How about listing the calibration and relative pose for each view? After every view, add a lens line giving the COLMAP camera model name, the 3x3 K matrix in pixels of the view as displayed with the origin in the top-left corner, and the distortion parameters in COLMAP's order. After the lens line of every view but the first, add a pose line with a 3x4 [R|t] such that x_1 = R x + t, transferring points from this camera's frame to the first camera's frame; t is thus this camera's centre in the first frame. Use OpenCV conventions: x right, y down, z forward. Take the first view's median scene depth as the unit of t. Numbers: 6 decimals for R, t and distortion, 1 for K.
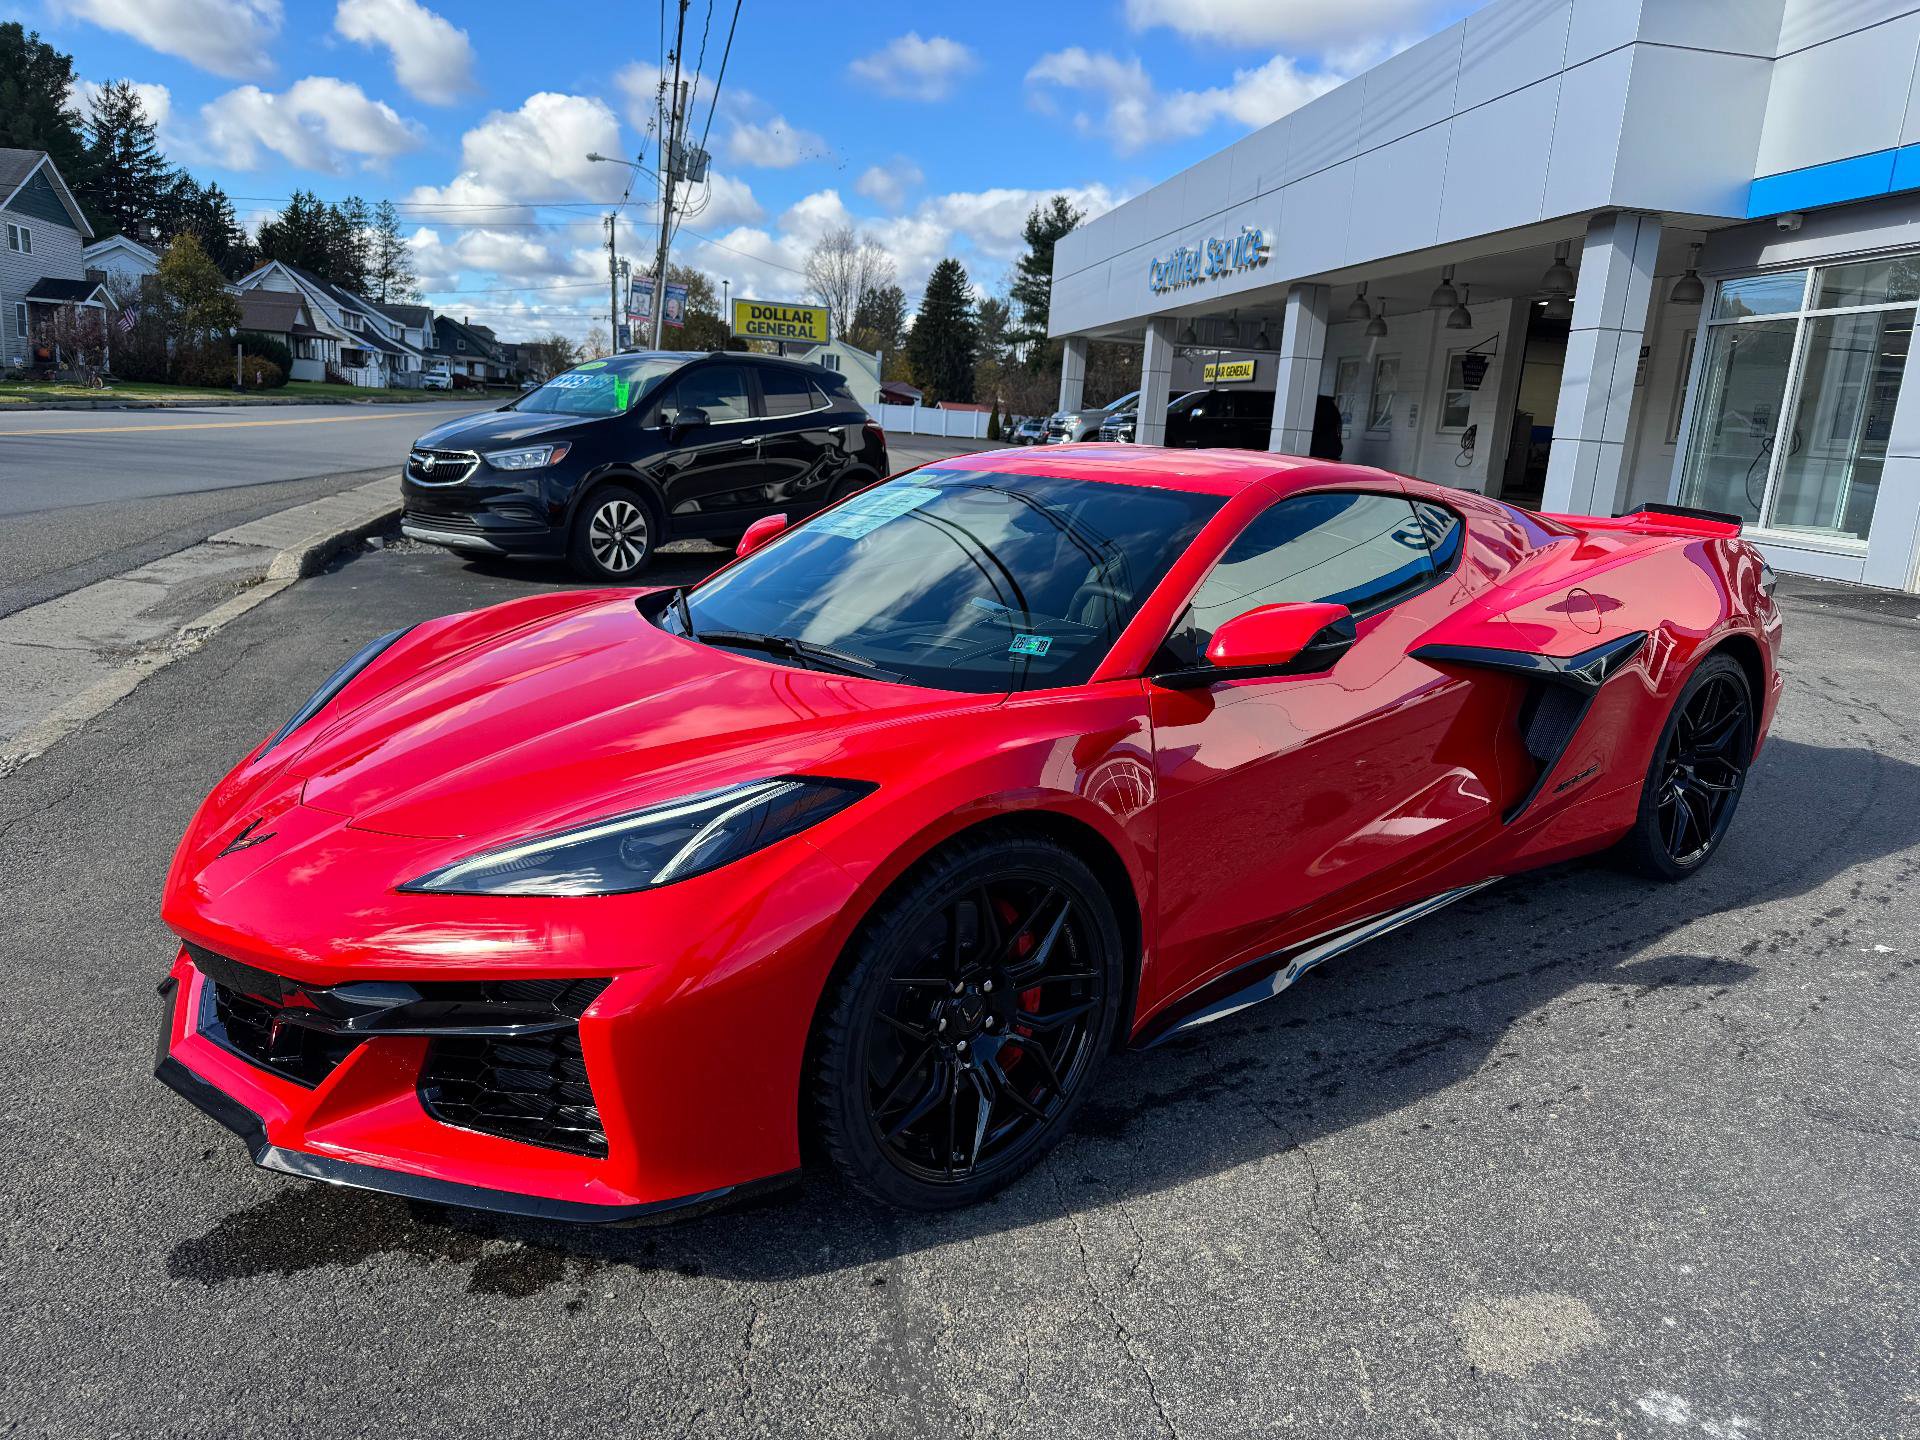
lens RADIAL K [[1358.7, 0, 968.6], [0, 1358.7, 726.9], [0, 0, 1]] dist [0.019841, -0.024606]
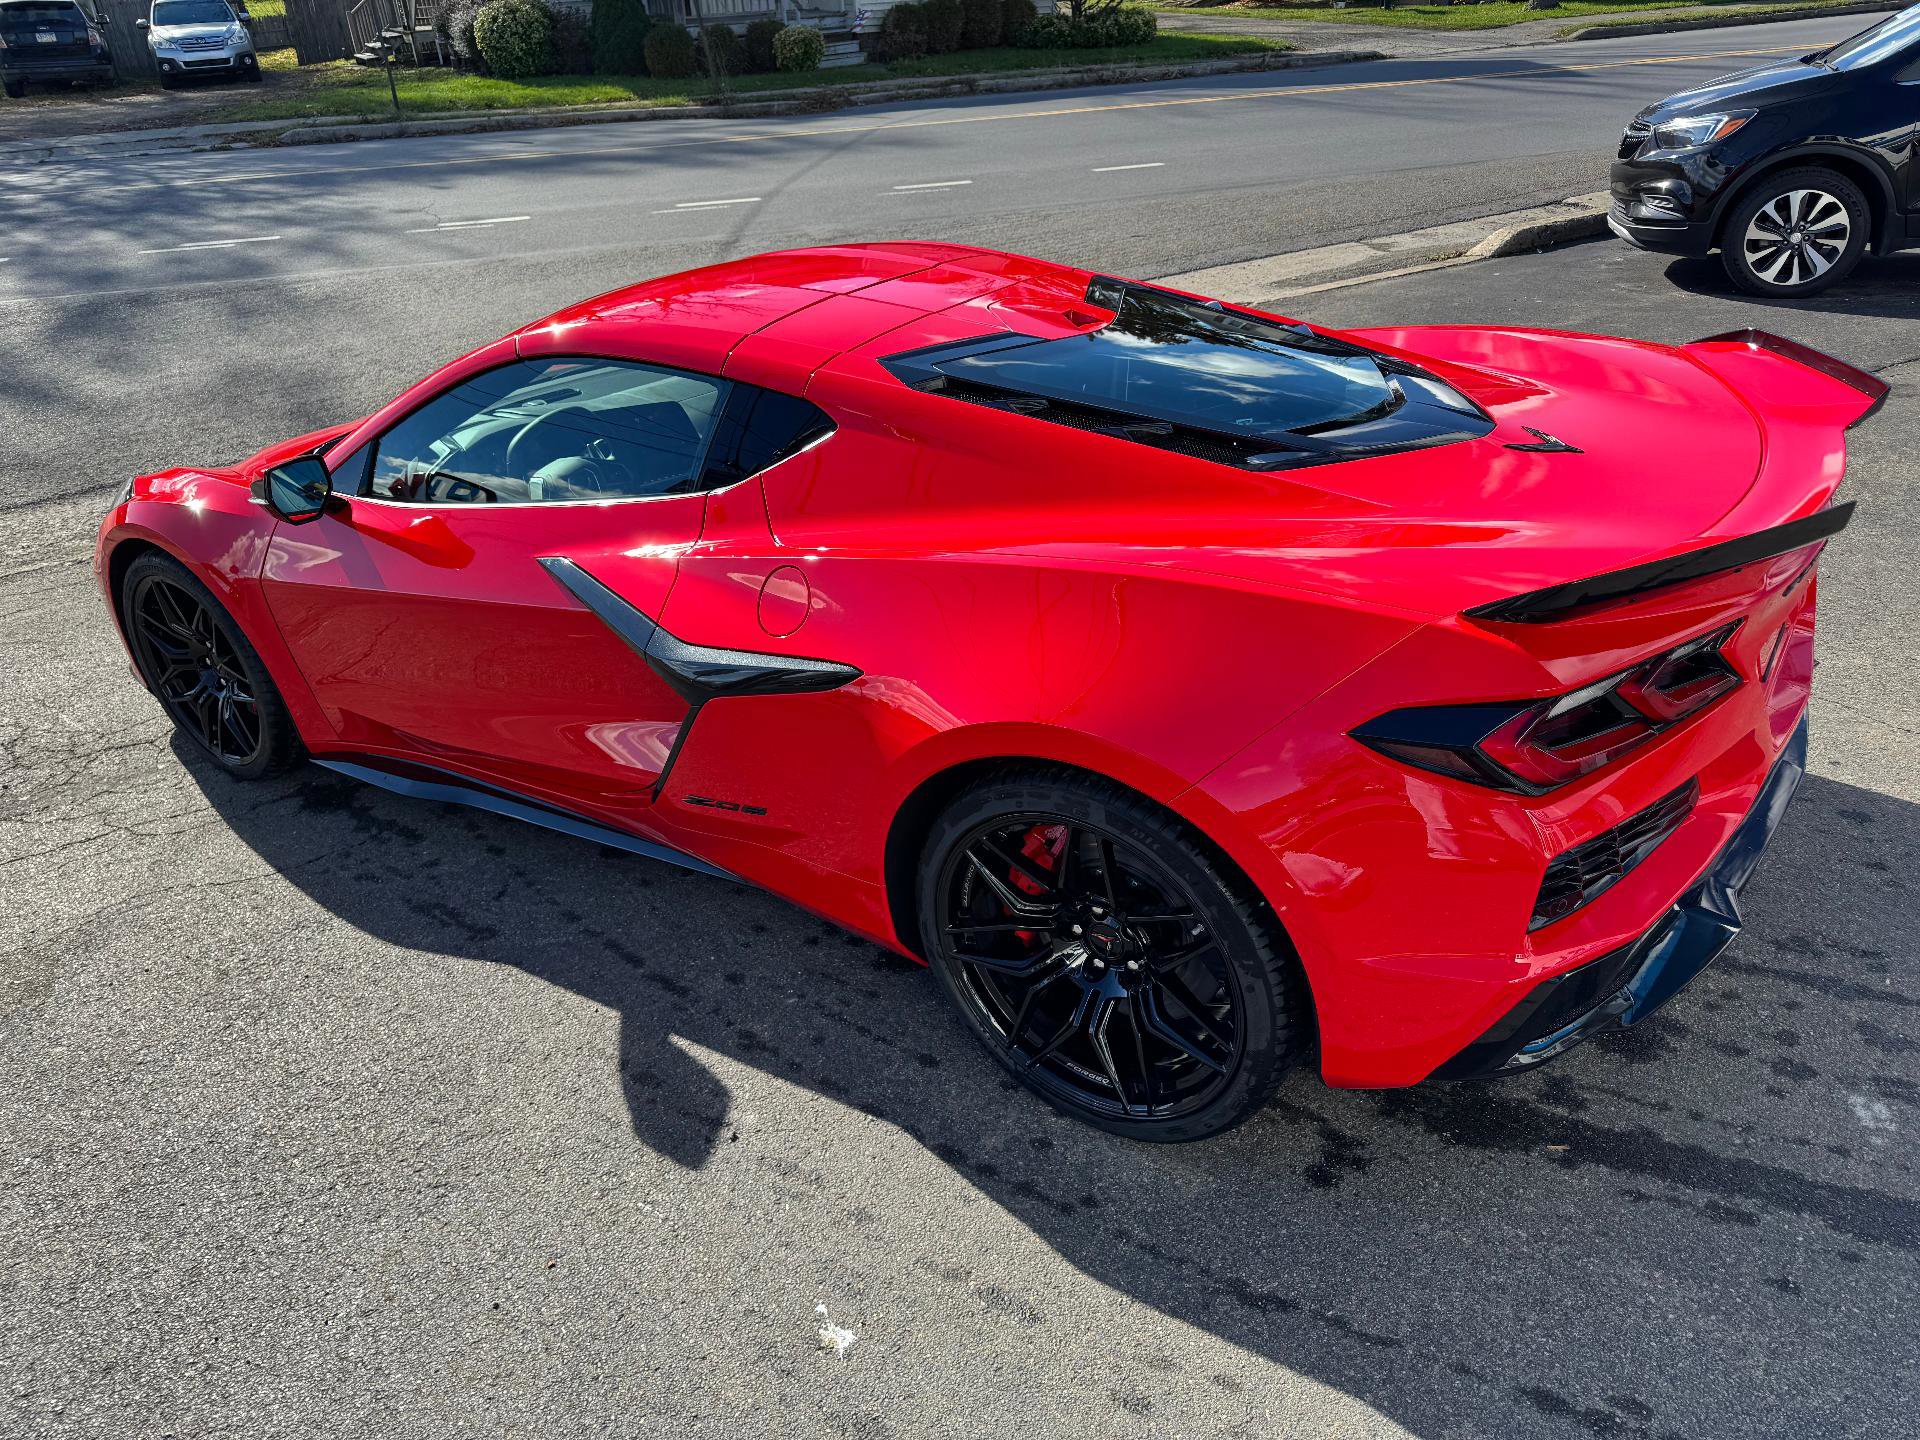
lens RADIAL K [[1358.7, 0, 963.0], [0, 1358.7, 733.3], [0, 0, 1]] dist [0.019841, -0.024606]
pose [[0.274141, 0.404959, -0.872270, 0.445481], [-0.147904, 0.913981, 0.377840, -0.118546], [0.950248, 0.025431, 0.310455, 0.359876]]
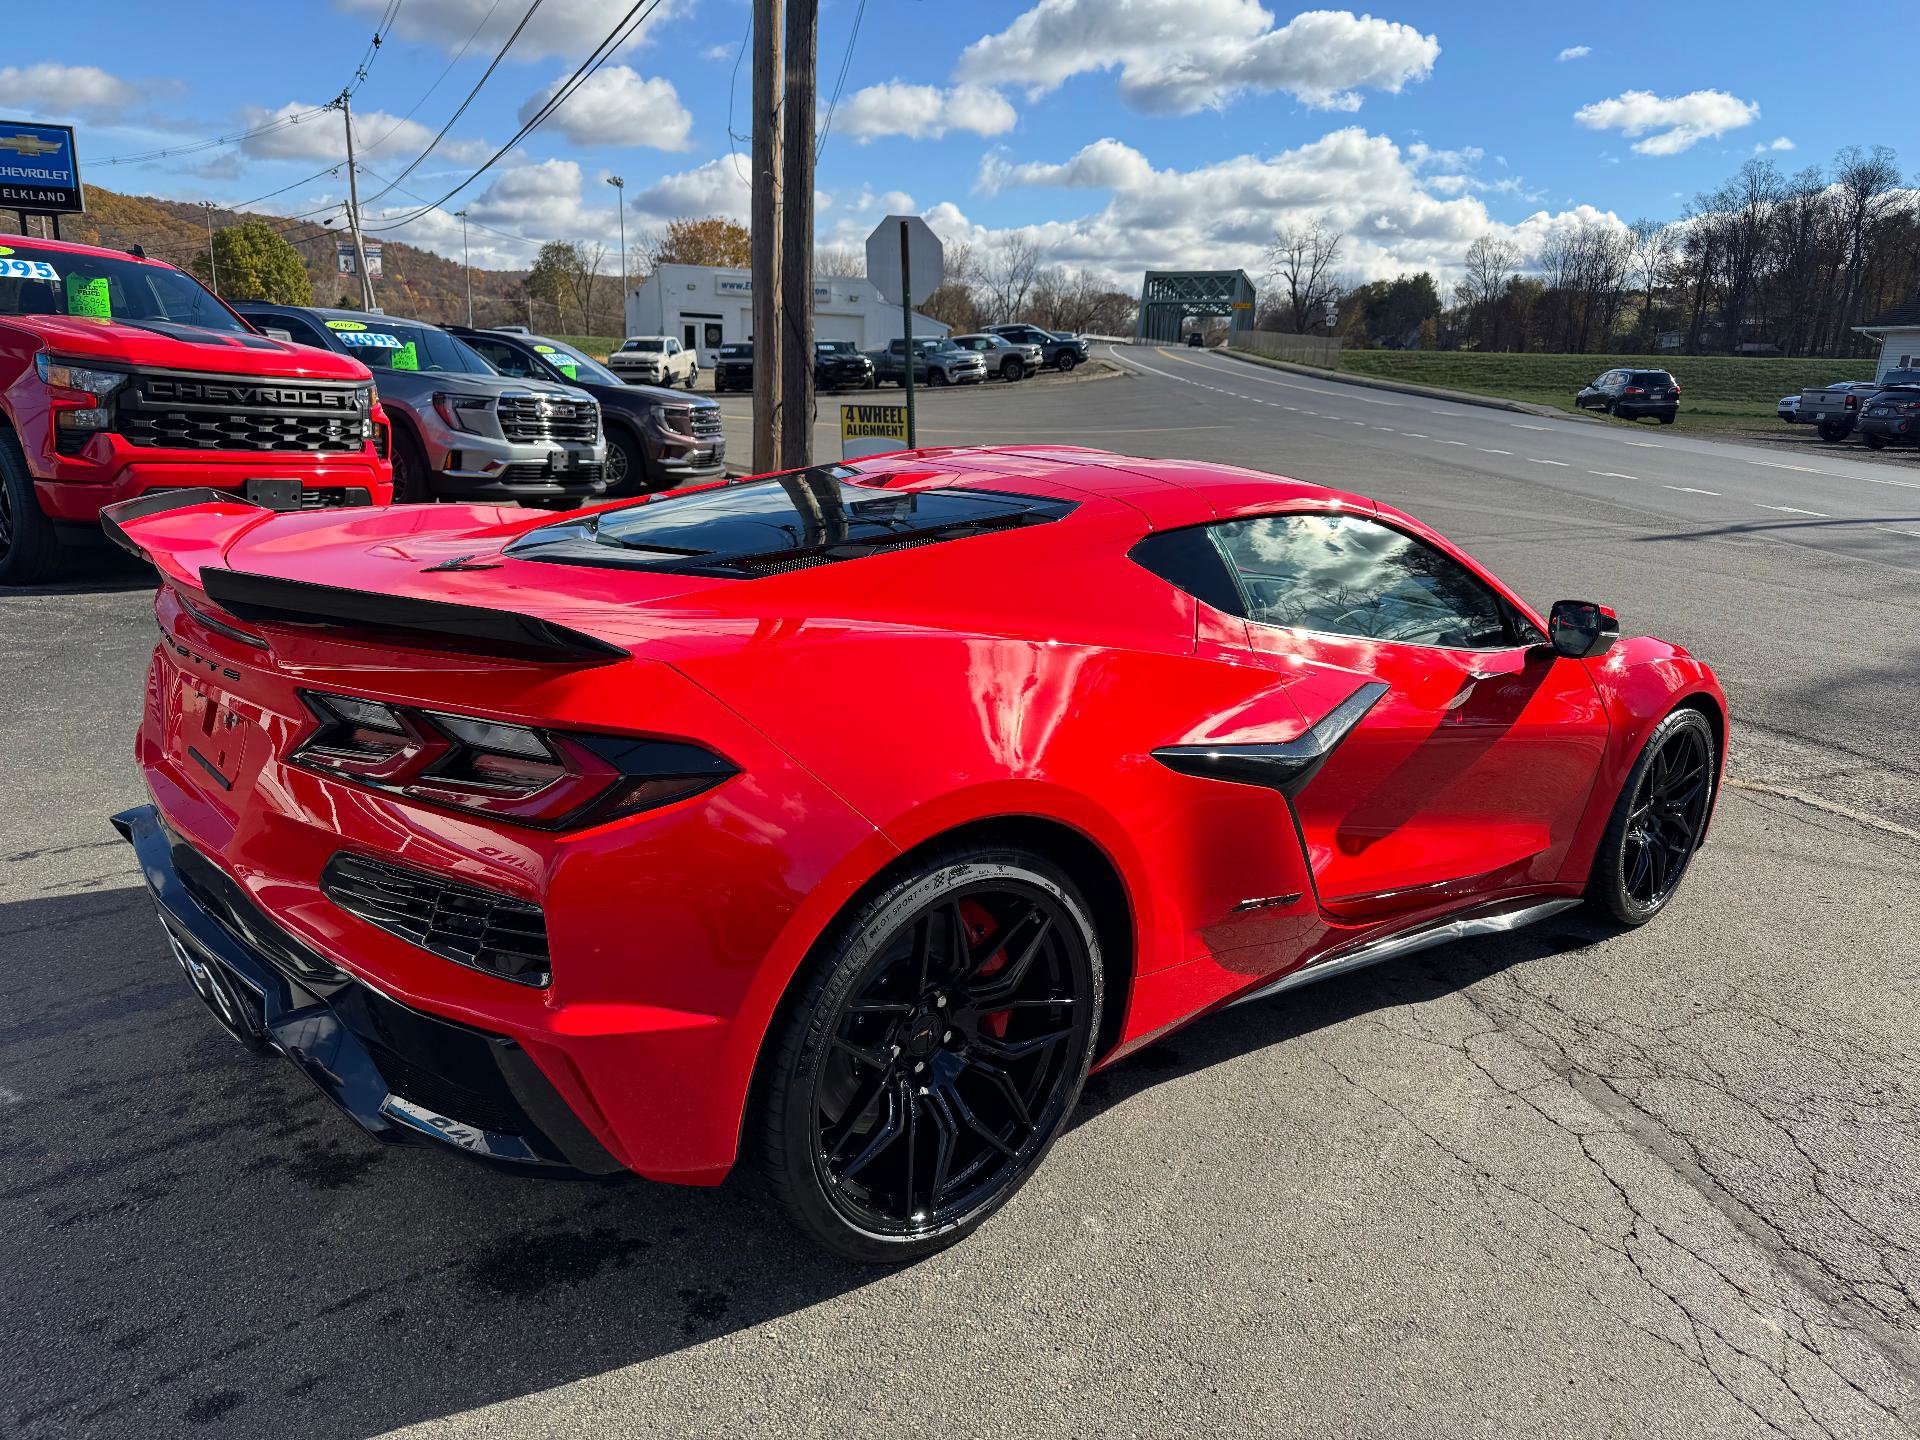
lens RADIAL K [[1358.7, 0, 967.8], [0, 1358.7, 735.5], [0, 0, 1]] dist [0.019841, -0.024606]
pose [[-0.993559, -0.098980, -0.055171, 0.120340], [-0.113296, 0.877203, 0.466560, -0.196780], [0.002216, 0.469805, -0.882767, 0.819994]]
